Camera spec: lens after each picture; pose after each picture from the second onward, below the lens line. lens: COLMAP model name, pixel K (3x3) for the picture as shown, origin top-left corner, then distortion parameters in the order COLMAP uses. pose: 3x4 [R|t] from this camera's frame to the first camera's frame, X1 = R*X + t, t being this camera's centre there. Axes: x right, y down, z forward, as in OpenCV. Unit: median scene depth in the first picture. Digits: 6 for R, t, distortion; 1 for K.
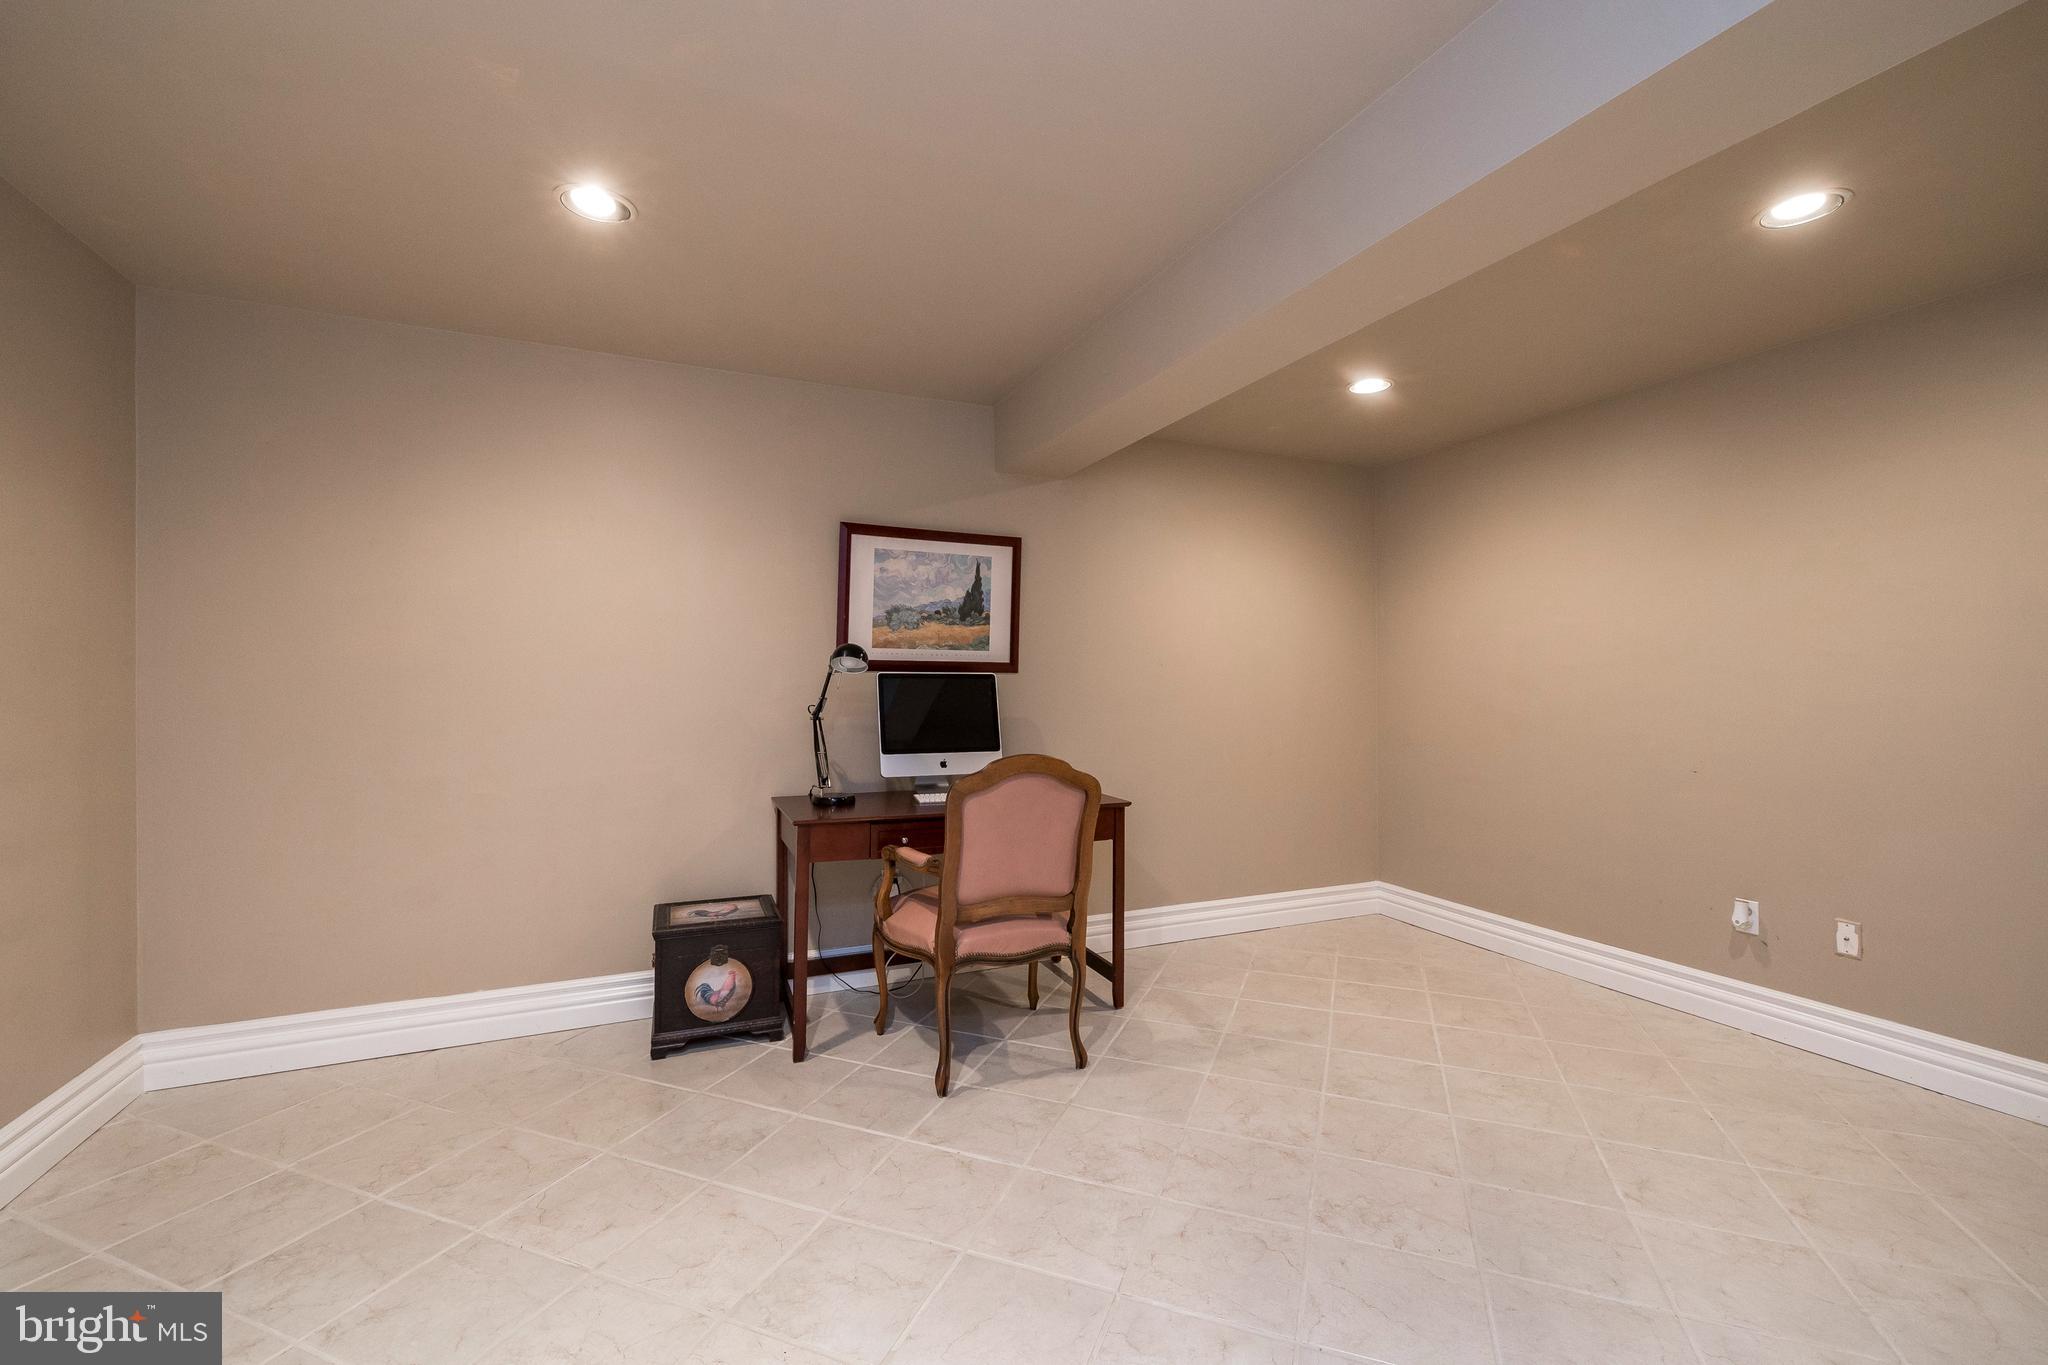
lens RADIAL K [[859.9, 0, 1031.8], [0, 859.9, 687.9], [0, 0, 1]] dist [0.002471, -0.000077]
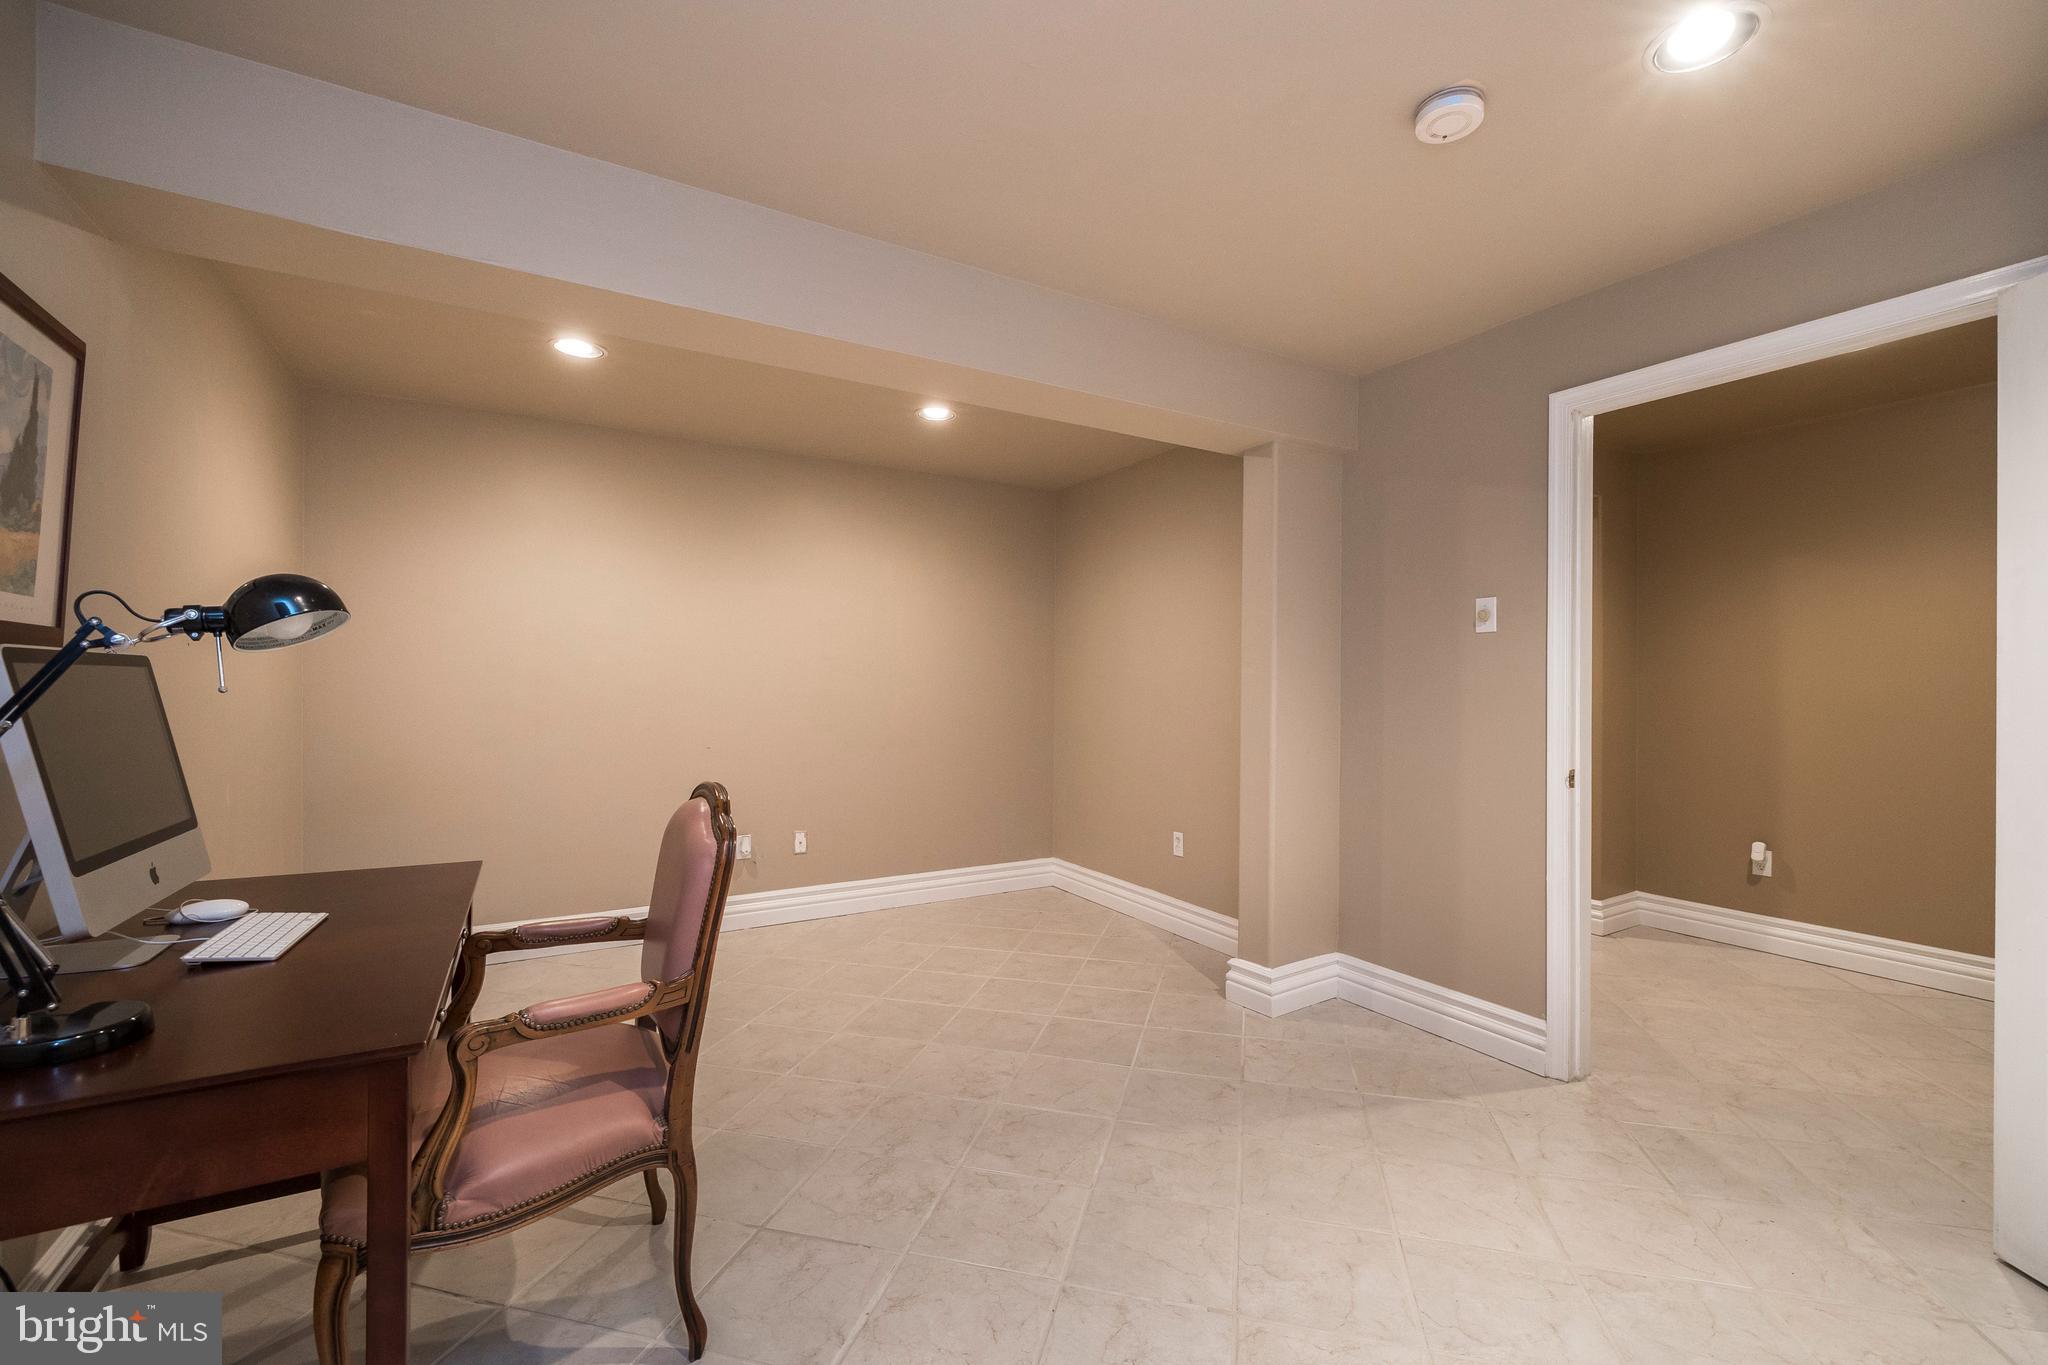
lens RADIAL K [[859.9, 0, 1033.7], [0, 859.9, 682.3], [0, 0, 1]] dist [0.002471, -0.000077]
pose [[-0.122242, -0.000052, 0.992500, -0.680255], [-0.003993, 0.999992, -0.000439, -0.005273], [-0.992492, -0.004016, -0.122241, 0.767822]]
